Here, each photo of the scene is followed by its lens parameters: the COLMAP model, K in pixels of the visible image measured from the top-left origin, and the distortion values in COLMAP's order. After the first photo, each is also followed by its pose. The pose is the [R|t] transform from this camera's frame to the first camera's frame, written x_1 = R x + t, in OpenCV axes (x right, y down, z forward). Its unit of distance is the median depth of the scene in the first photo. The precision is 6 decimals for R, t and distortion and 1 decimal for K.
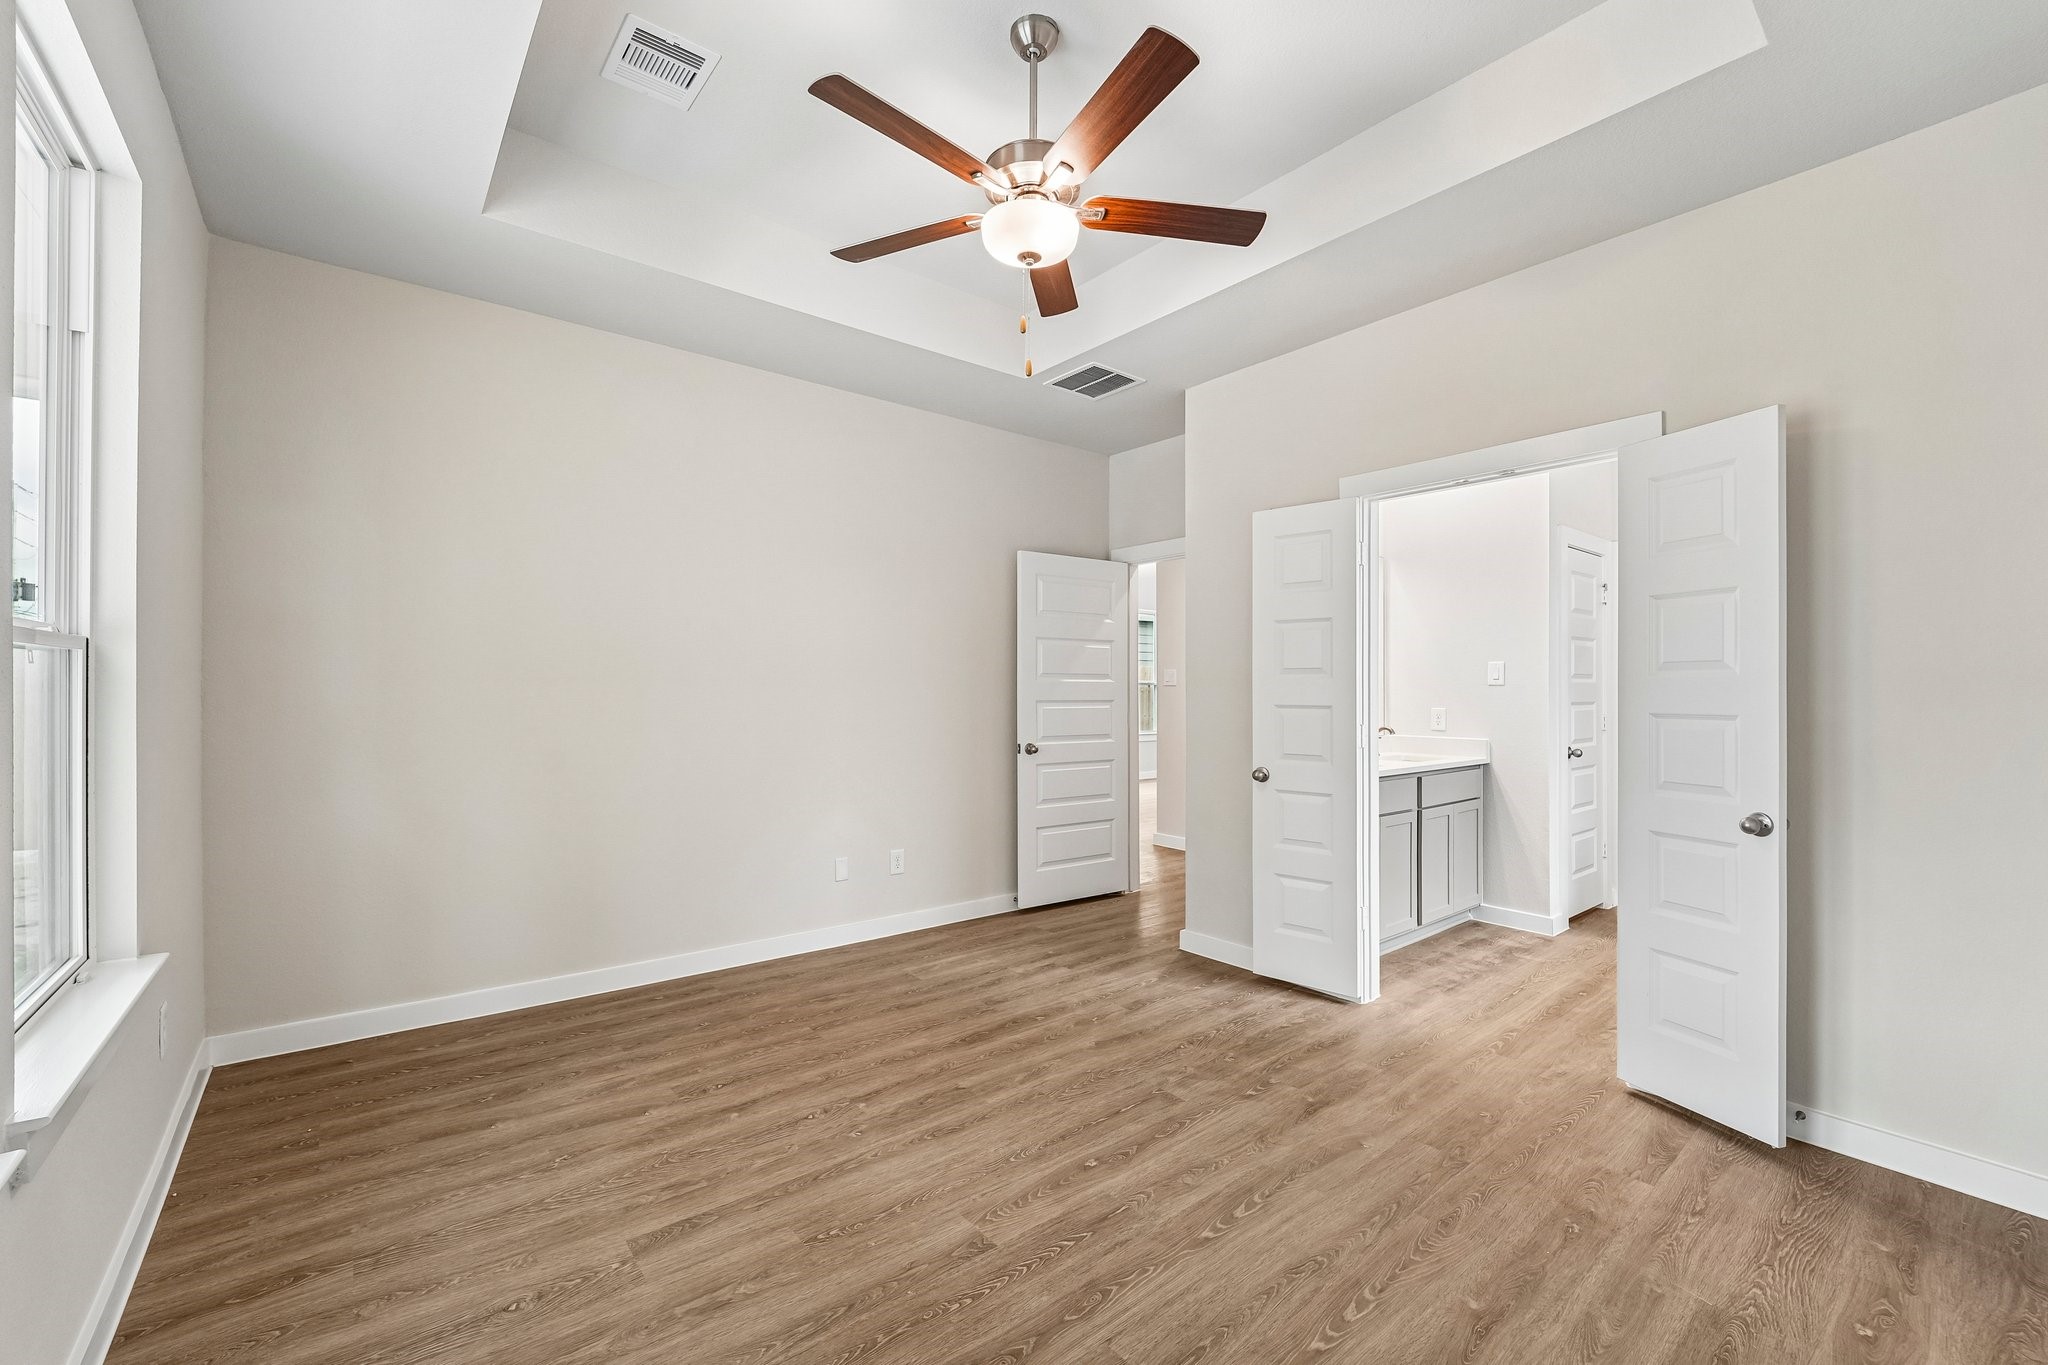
lens RADIAL K [[842.2, 0, 1017.2], [0, 842.2, 688.3], [0, 0, 1]] dist [-0.016154, -0.000740]
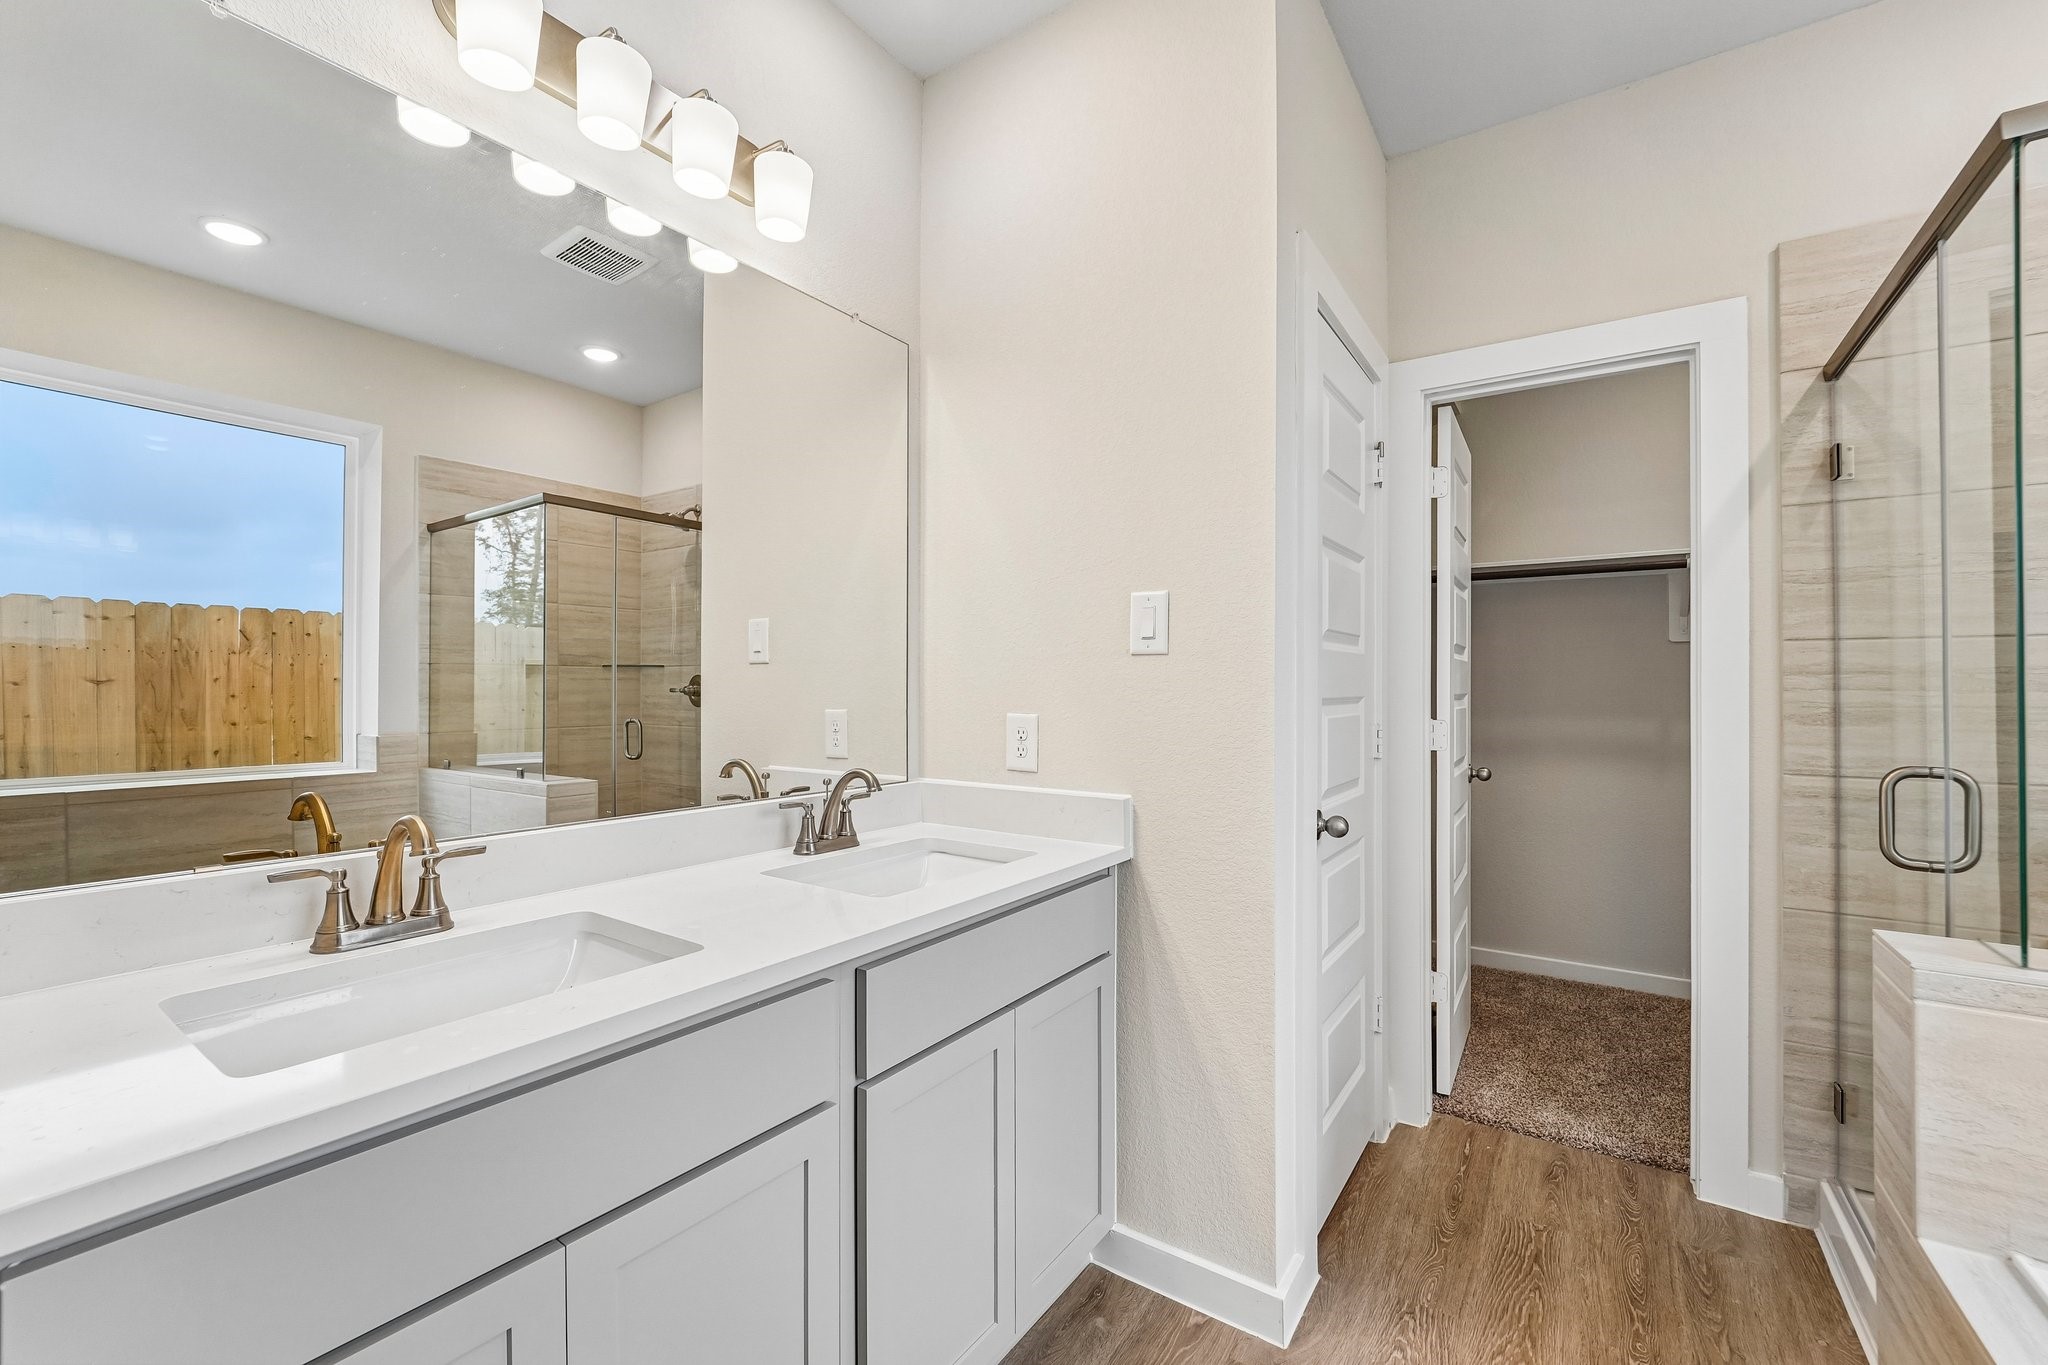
lens RADIAL K [[842.2, 0, 1021.8], [0, 842.2, 686.1], [0, 0, 1]] dist [-0.016154, -0.000740]
pose [[0.961720, -0.002647, 0.274022, 0.413810], [0.002331, 0.999996, 0.001478, 0.010074], [-0.274025, -0.000783, 0.961722, 0.652636]]
